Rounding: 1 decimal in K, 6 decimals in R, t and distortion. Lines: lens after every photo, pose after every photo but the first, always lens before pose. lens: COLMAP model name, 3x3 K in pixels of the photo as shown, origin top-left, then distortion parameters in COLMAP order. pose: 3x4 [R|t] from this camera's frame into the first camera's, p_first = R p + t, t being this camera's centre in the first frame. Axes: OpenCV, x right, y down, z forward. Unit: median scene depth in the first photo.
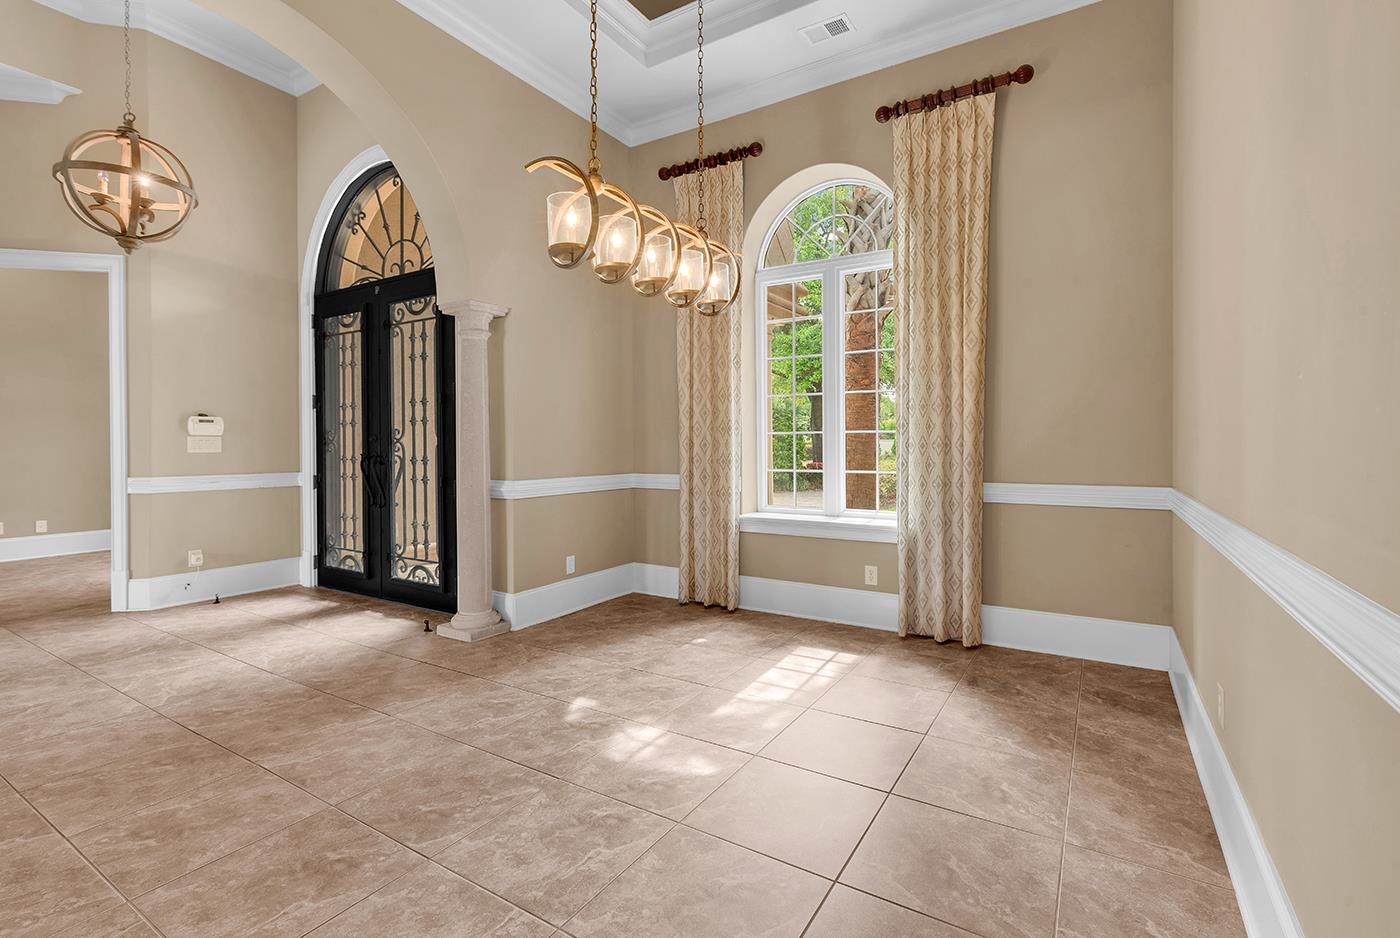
lens RADIAL K [[643.2, 0, 700.5], [0, 643.2, 453.2], [0, 0, 1]] dist [0.004848, -0.000144]
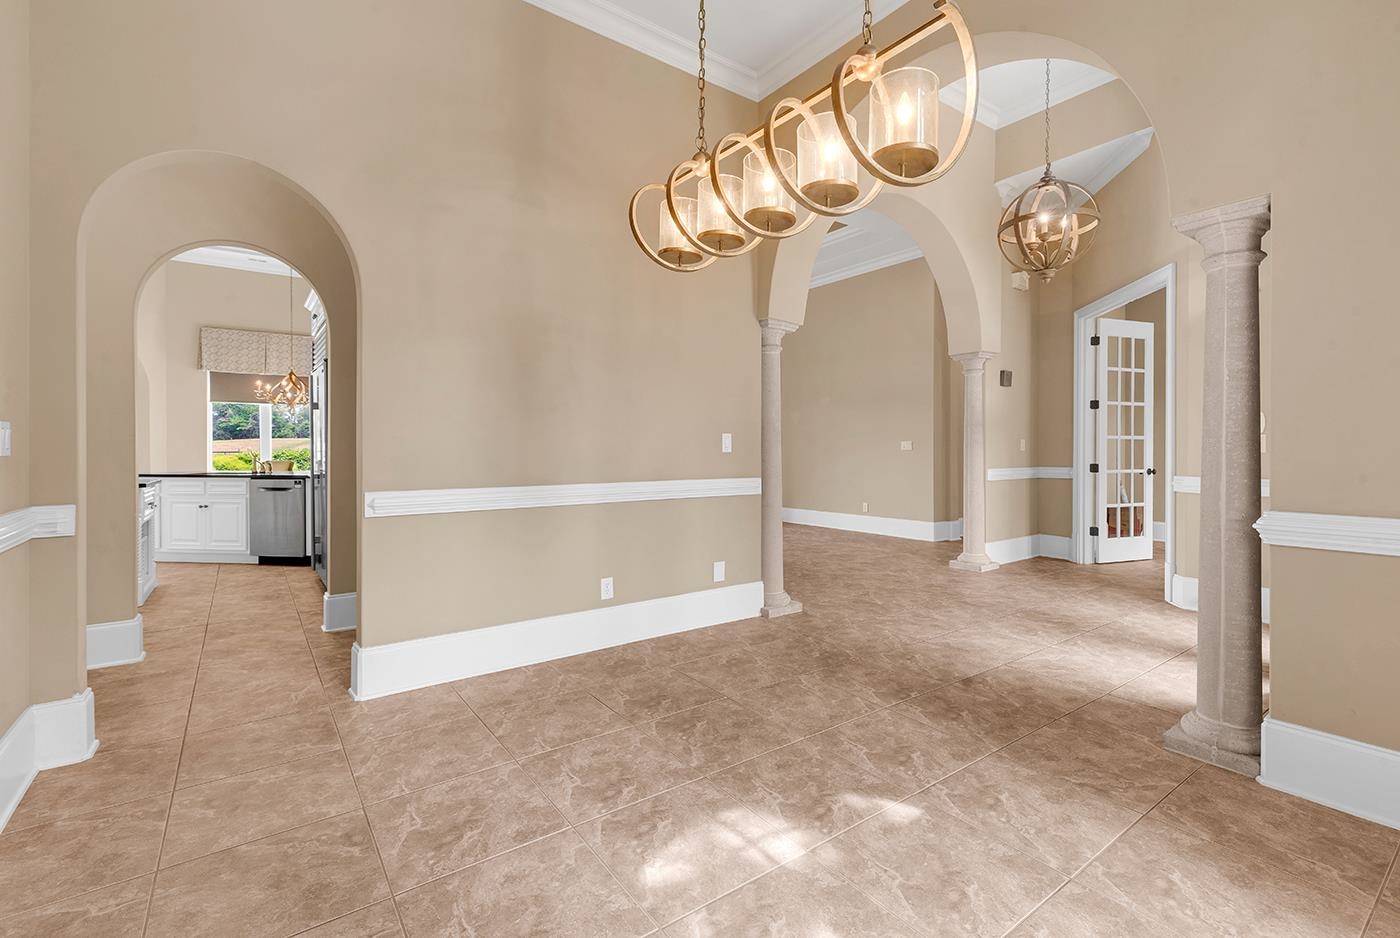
lens RADIAL K [[643.2, 0, 712.7], [0, 643.2, 450.2], [0, 0, 1]] dist [0.004848, -0.000144]
pose [[-0.375689, 0.005965, -0.926727, 0.524366], [-0.010086, 0.999894, 0.010525, -0.011619], [0.926691, 0.013301, -0.375589, 1.027022]]
